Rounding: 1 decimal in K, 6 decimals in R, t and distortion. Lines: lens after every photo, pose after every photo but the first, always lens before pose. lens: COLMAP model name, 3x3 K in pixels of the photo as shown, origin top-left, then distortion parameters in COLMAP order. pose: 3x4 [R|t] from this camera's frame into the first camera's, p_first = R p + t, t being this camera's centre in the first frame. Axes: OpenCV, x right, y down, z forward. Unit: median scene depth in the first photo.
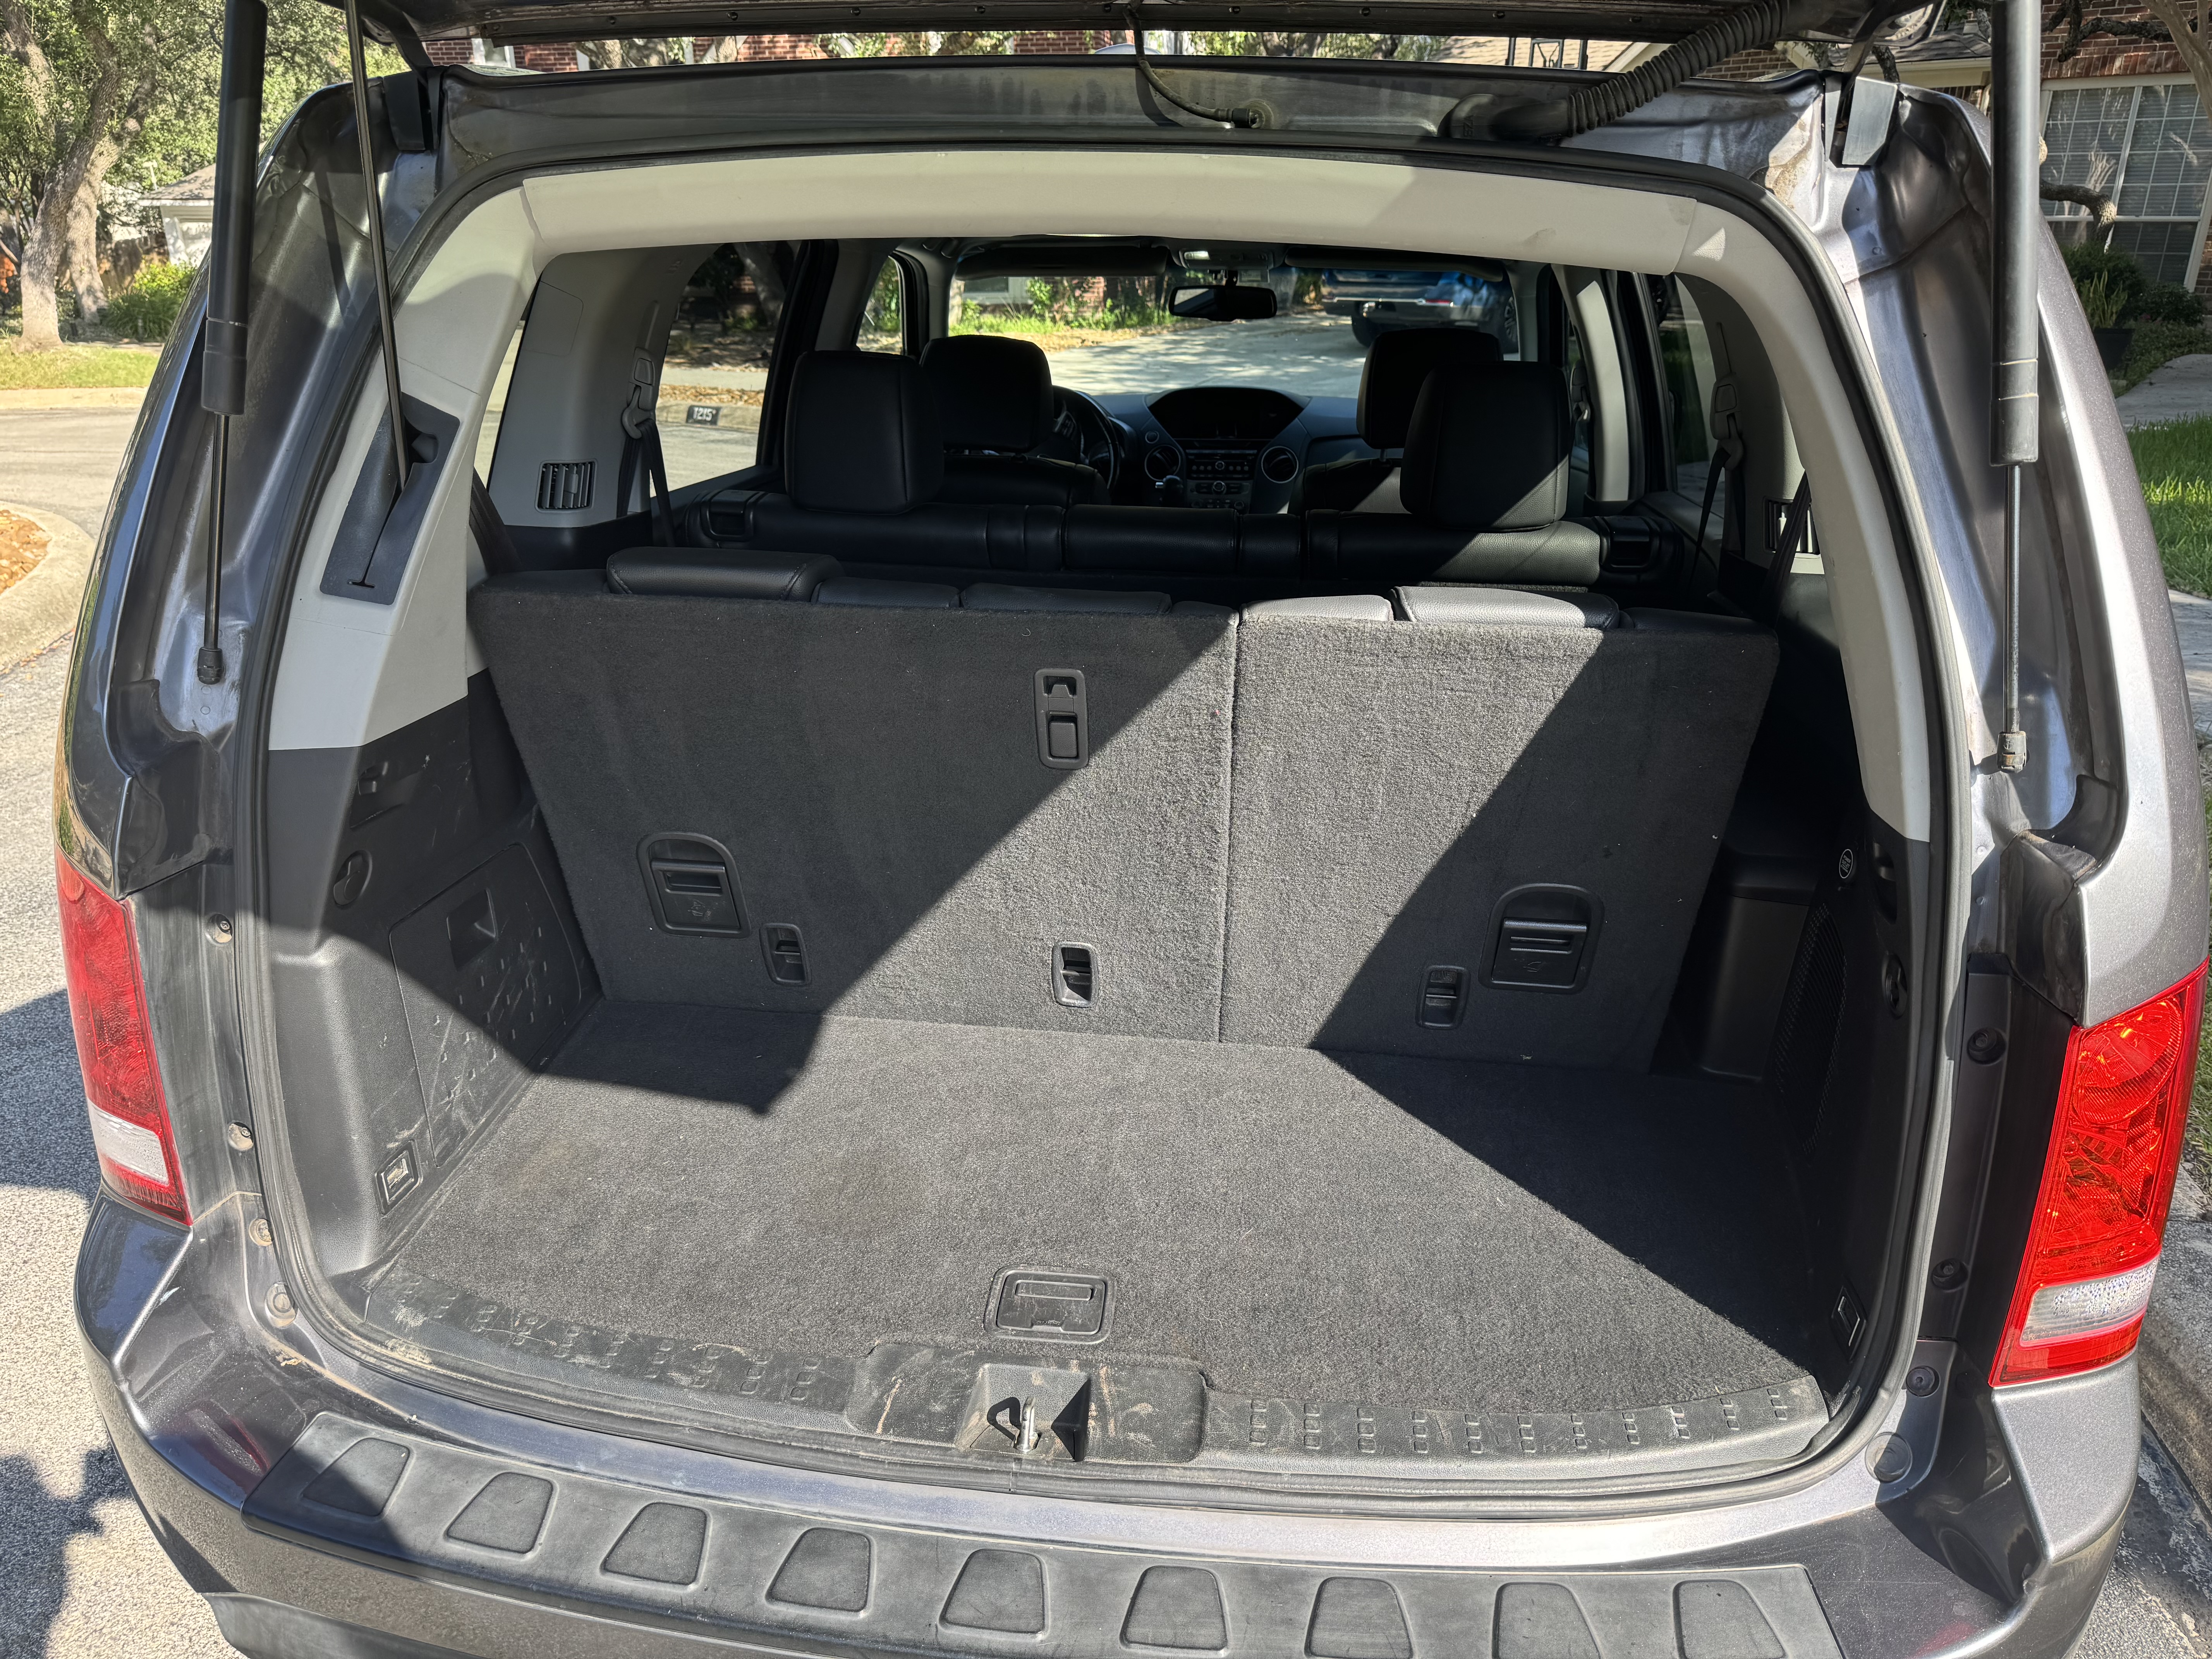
lens RADIAL K [[1510.2, 0, 1106.0], [0, 1510.2, 829.5], [0, 0, 1]] dist [0.058848, -0.047619]
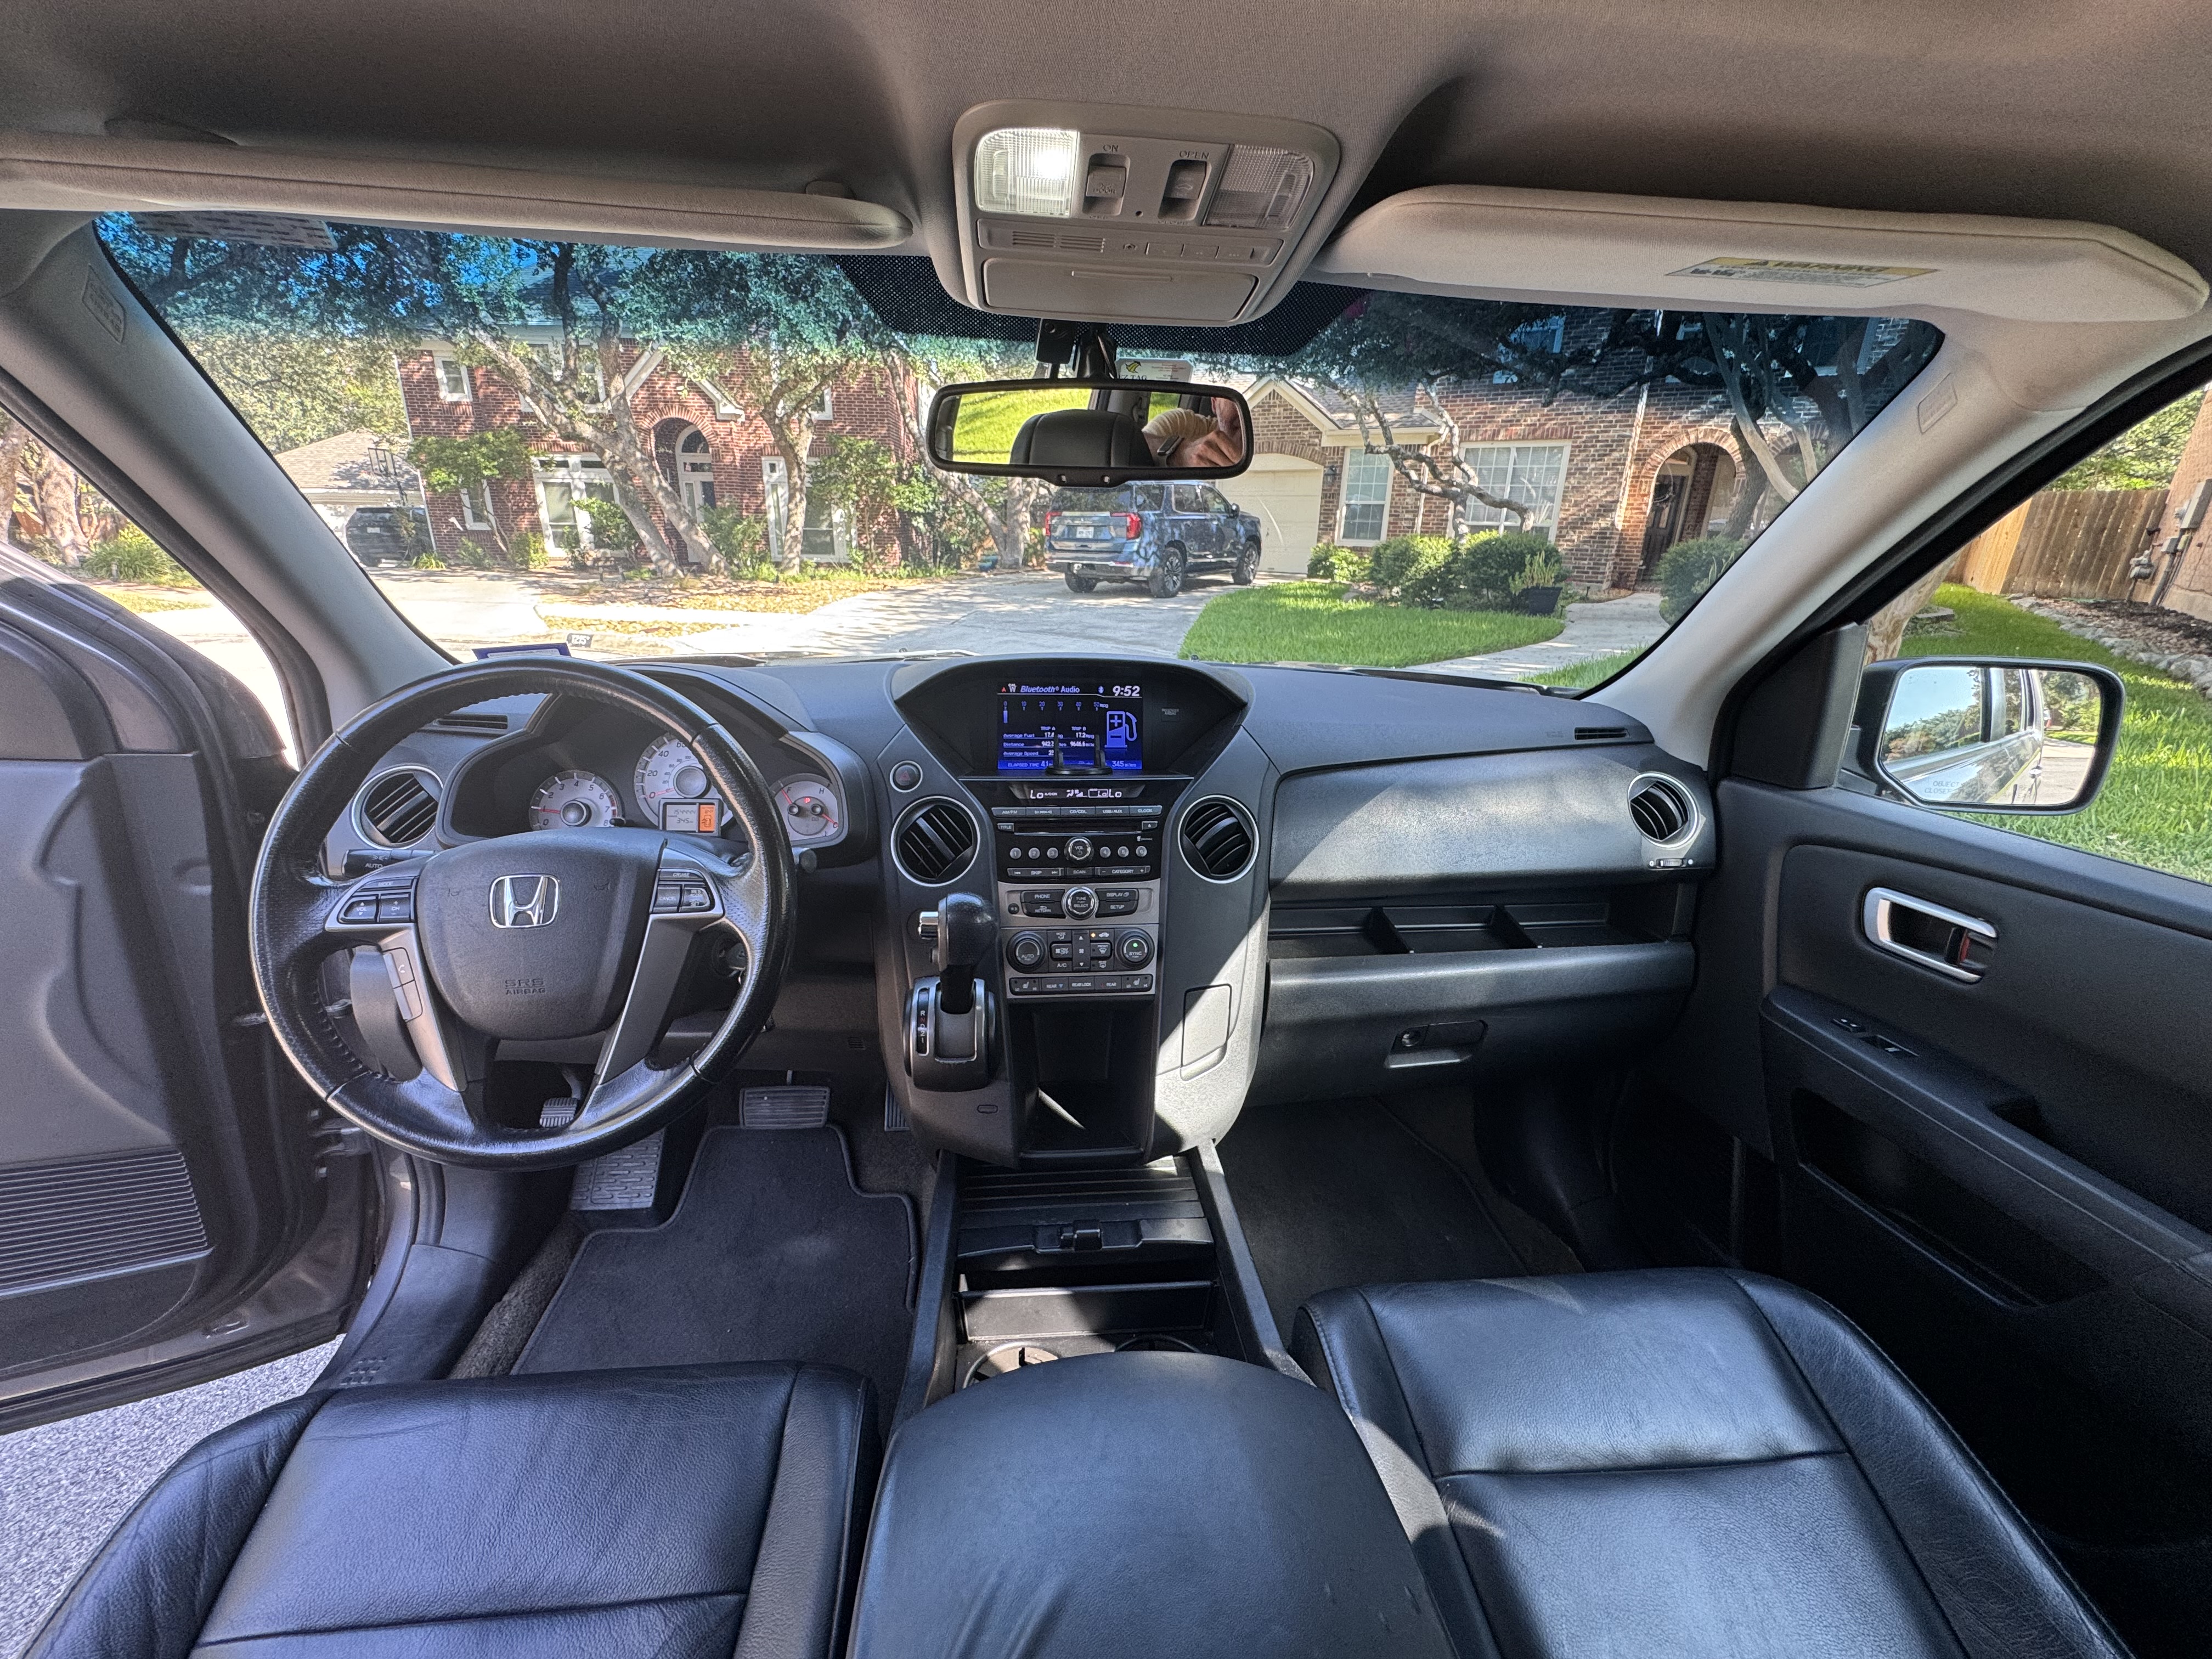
lens RADIAL K [[877.0, 0, 1106.0], [0, 877.0, 829.5], [0, 0, 1]] dist [0.000736, -0.004630]
pose [[0.977126, -0.047113, 0.207377, 0.033560], [0.056259, 0.997677, -0.038425, -0.234654], [-0.205085, 0.049212, 0.977506, 0.764834]]
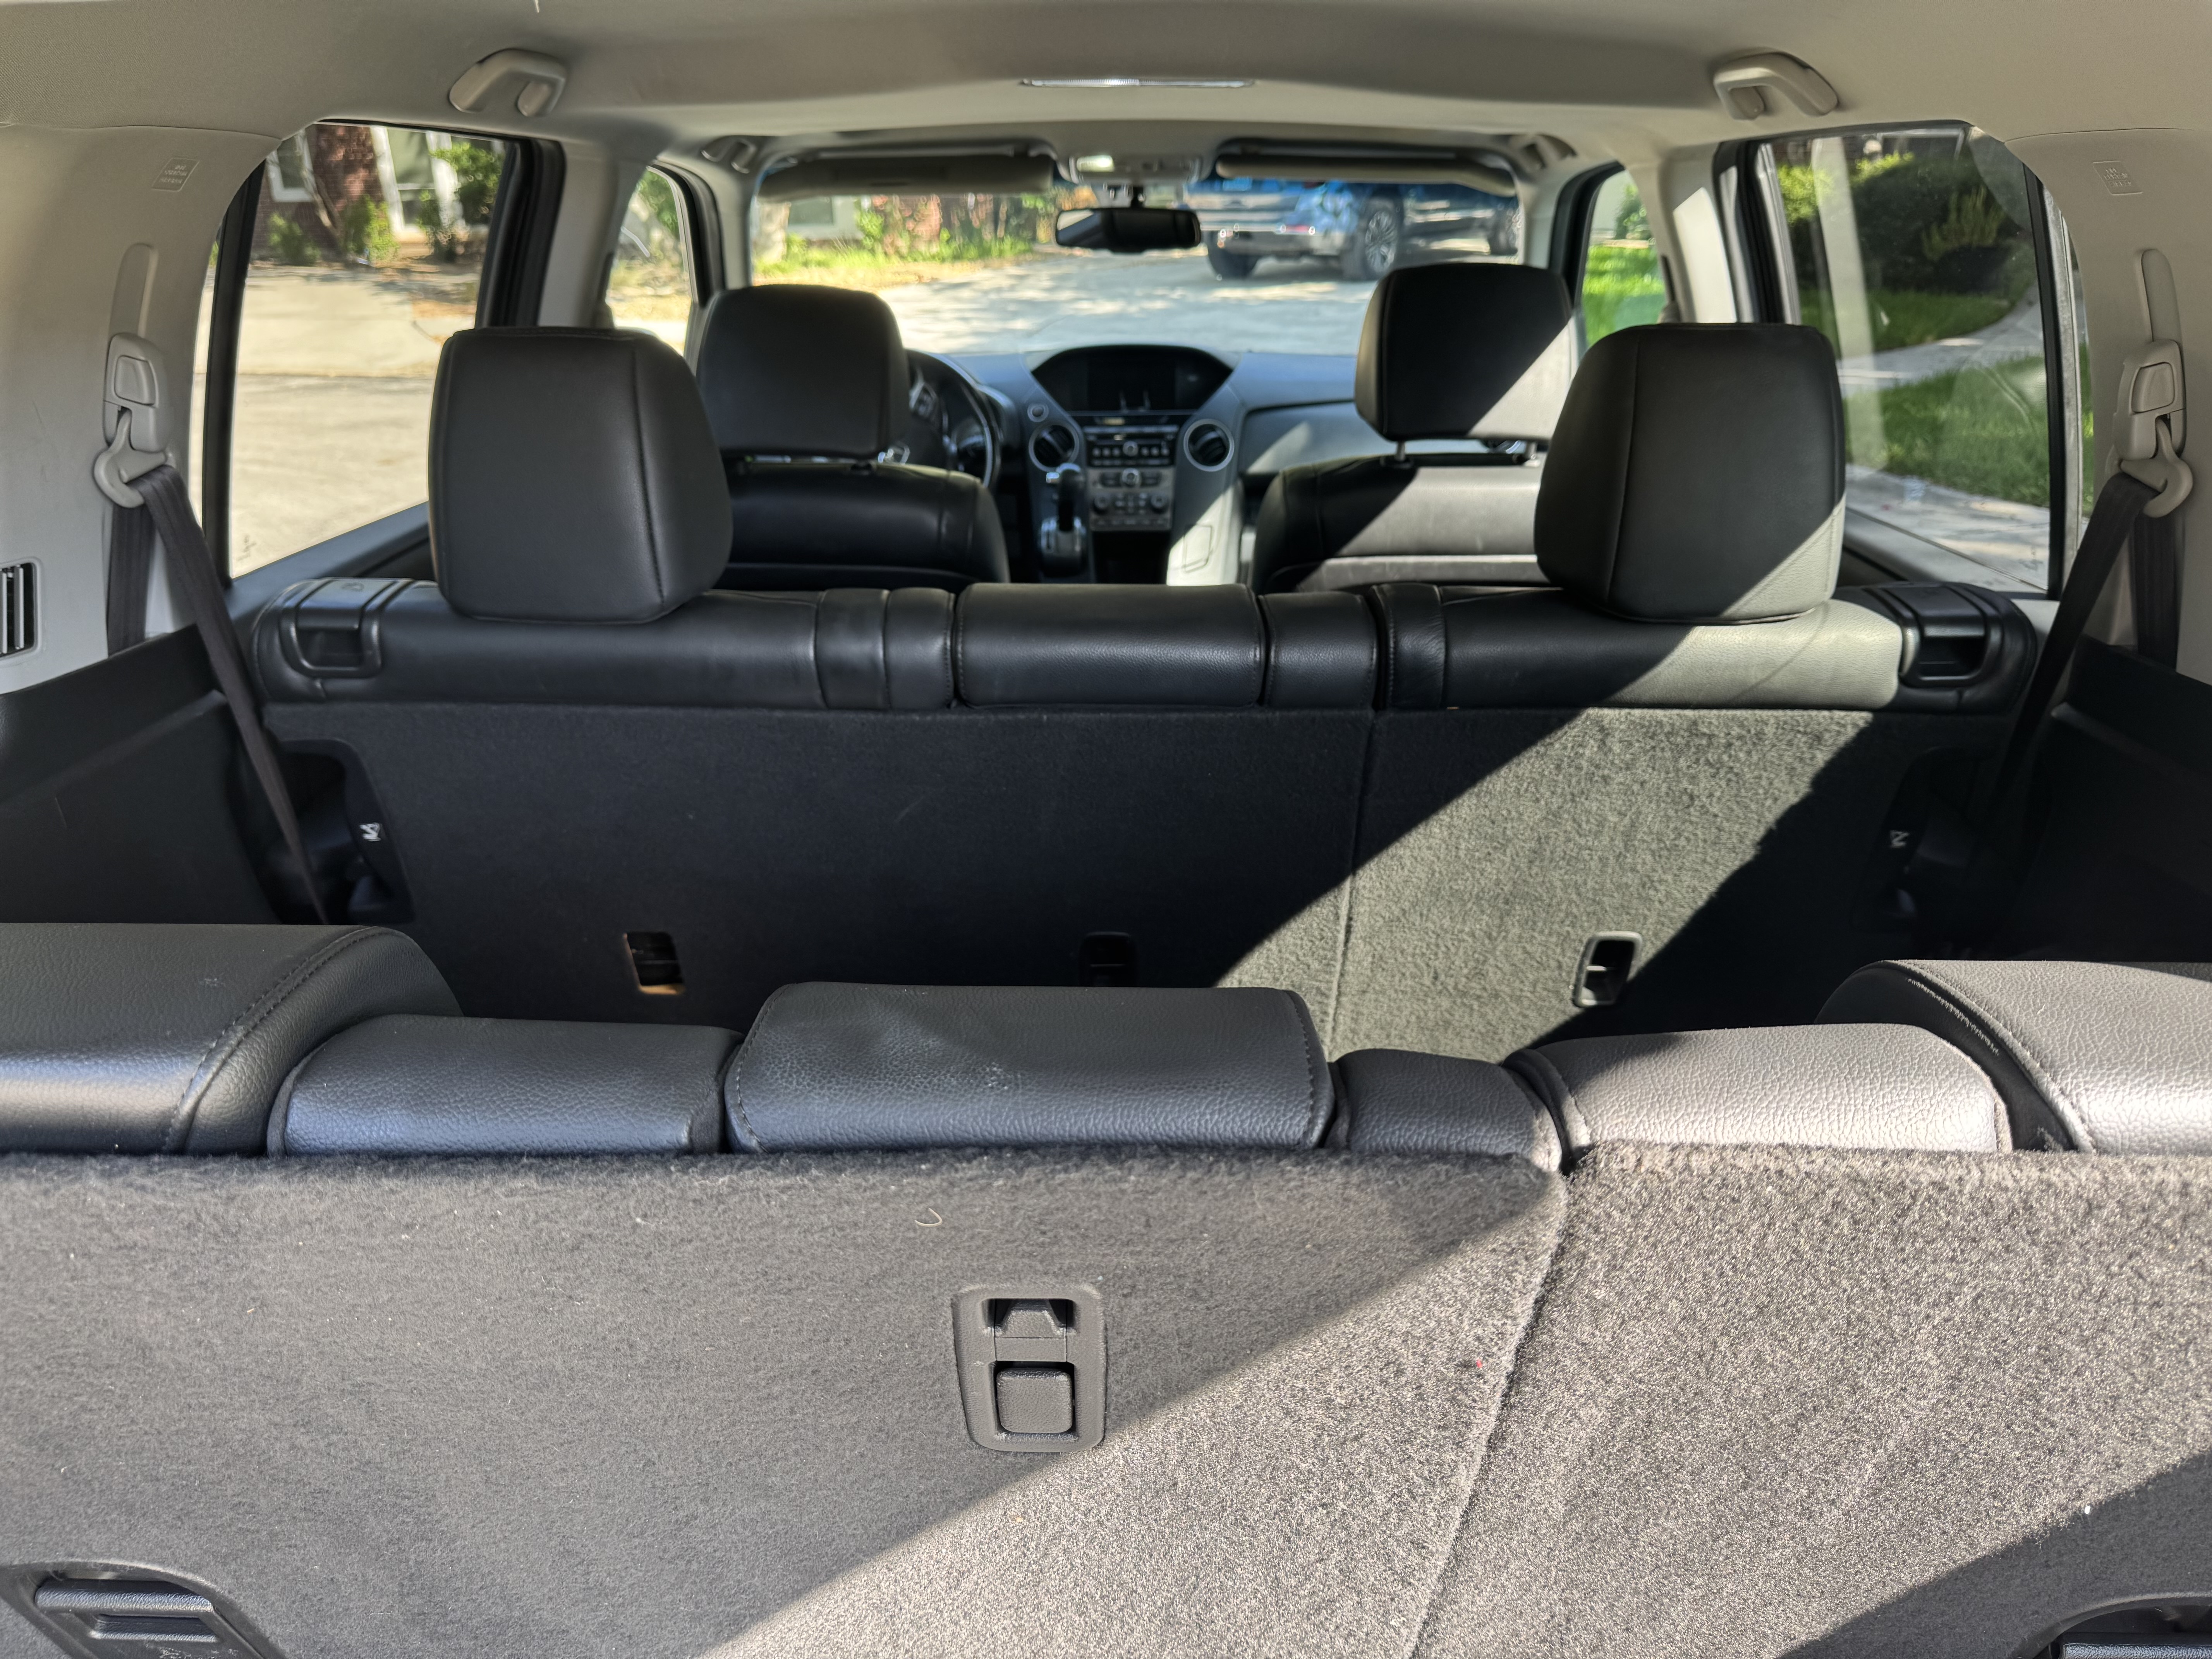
lens RADIAL K [[1529.6, 0, 1105.0], [0, 1529.6, 839.5], [0, 0, 1]] dist [0.053485, -0.062009]
pose [[0.994908, -0.051123, 0.086857, -0.013820], [0.047518, 0.997941, 0.043082, -0.078834], [-0.088881, -0.038736, 0.995289, 0.230422]]
